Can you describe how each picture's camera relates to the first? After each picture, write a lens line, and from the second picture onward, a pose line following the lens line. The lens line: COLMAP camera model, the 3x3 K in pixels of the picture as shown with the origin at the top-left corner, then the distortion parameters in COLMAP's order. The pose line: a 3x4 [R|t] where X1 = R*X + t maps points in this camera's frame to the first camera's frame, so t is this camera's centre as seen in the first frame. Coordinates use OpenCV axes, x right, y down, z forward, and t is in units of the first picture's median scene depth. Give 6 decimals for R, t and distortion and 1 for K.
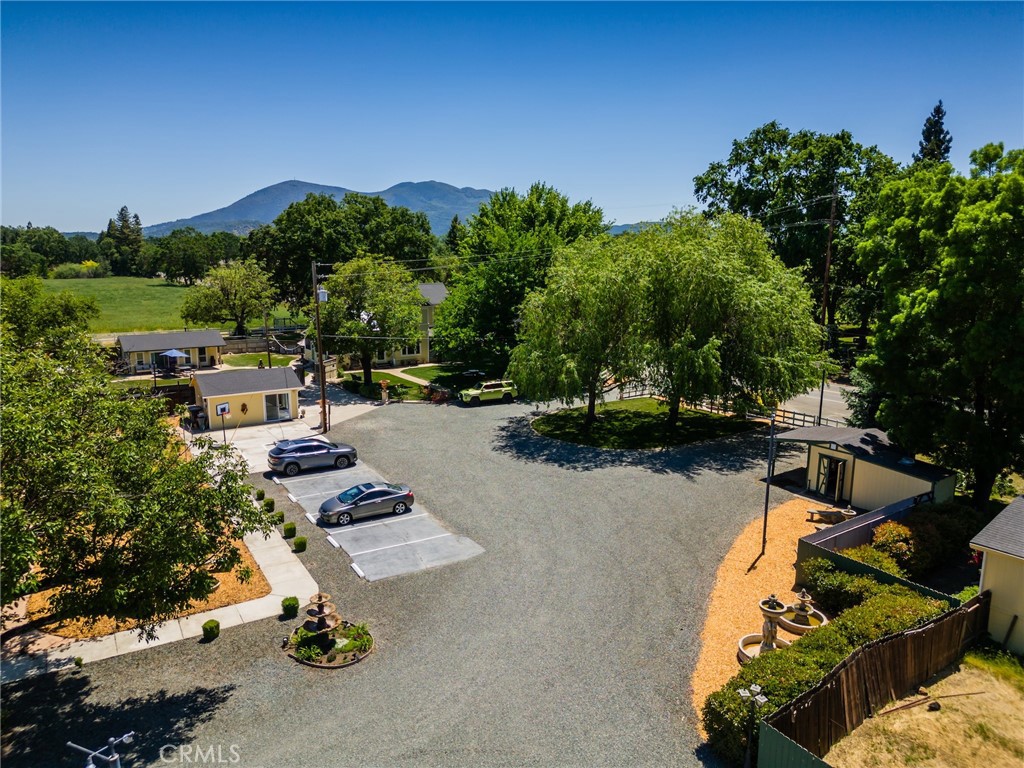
lens RADIAL K [[717.5, 0, 508.4], [0, 717.5, 381.5], [0, 0, 1]] dist [0.079747, -0.082580]
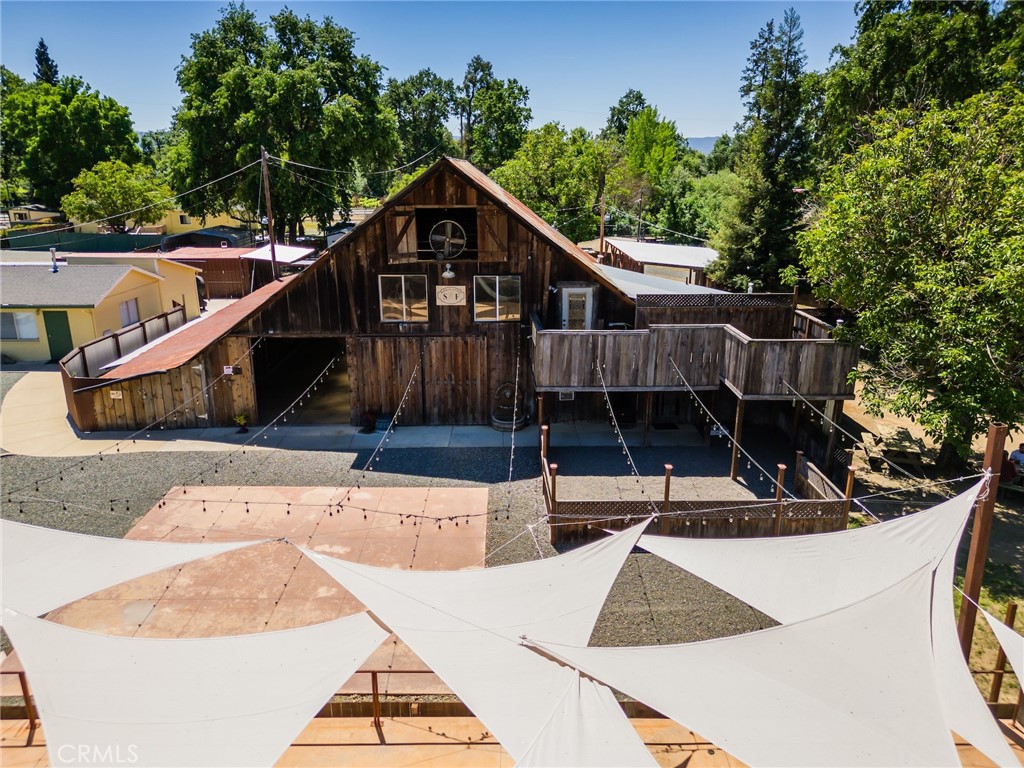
lens RADIAL K [[715.7, 0, 512.0], [0, 715.7, 384.0], [0, 0, 1]] dist [0.031871, -0.003334]
pose [[0.533586, -0.252331, 0.807227, -0.334538], [0.154079, 0.967485, 0.200578, 0.181836], [-0.831592, 0.017351, 0.555115, -0.730400]]
